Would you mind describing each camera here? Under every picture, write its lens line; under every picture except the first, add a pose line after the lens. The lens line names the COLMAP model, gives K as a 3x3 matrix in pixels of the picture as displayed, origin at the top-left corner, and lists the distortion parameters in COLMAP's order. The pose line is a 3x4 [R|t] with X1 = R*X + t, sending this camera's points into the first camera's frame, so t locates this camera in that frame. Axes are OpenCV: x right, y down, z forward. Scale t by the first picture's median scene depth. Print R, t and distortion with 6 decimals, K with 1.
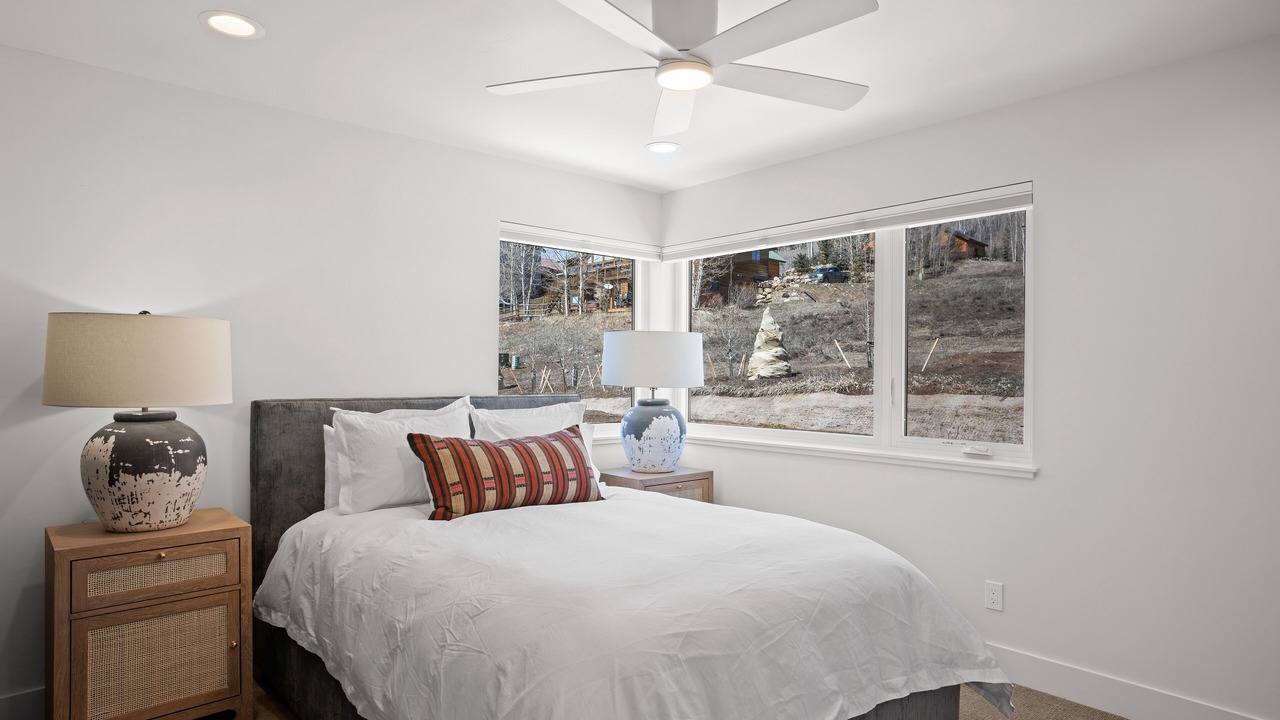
lens RADIAL K [[694.5, 0, 640.0], [0, 694.5, 360.0], [0, 0, 1]] dist [0.031148, 0.000009]
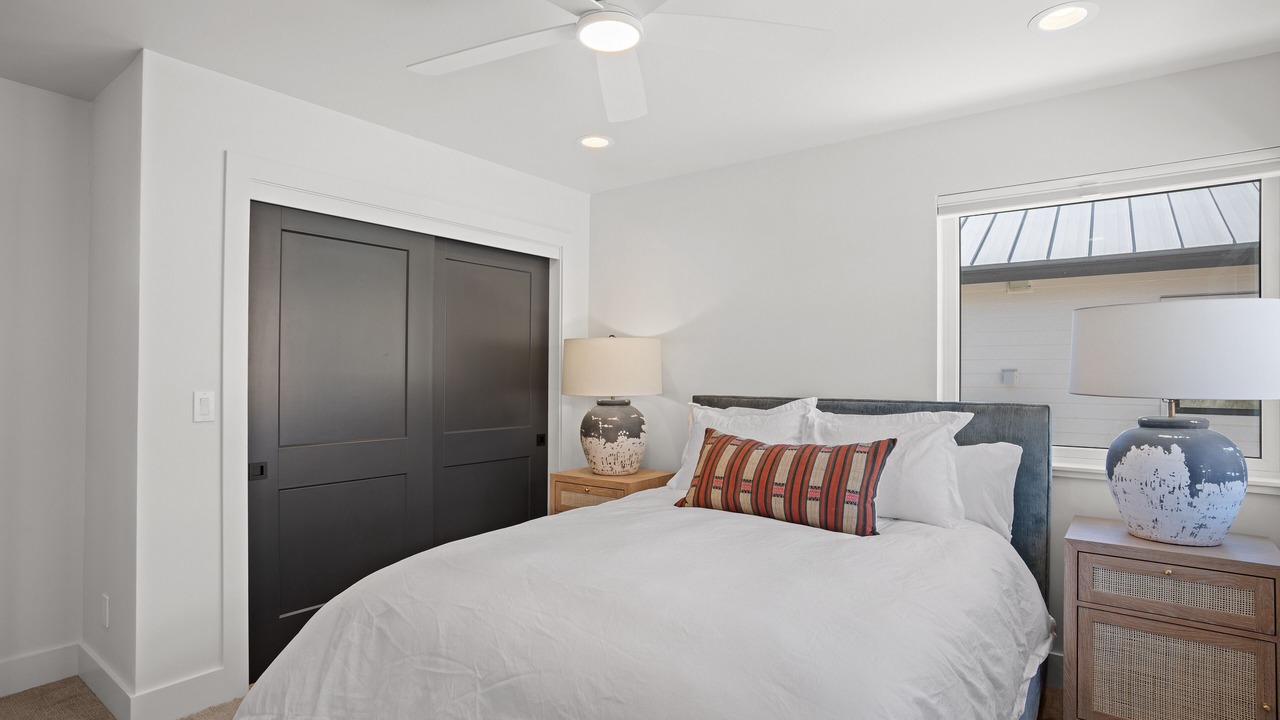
lens RADIAL K [[670.4, 0, 639.3], [0, 670.4, 374.4], [0, 0, 1]] dist [-0.004902, 0.000126]
pose [[0.173522, -0.014469, -0.984724, 0.820165], [0.019214, 0.999751, -0.011304, 0.039006], [0.984643, -0.016959, 0.173757, 0.862431]]
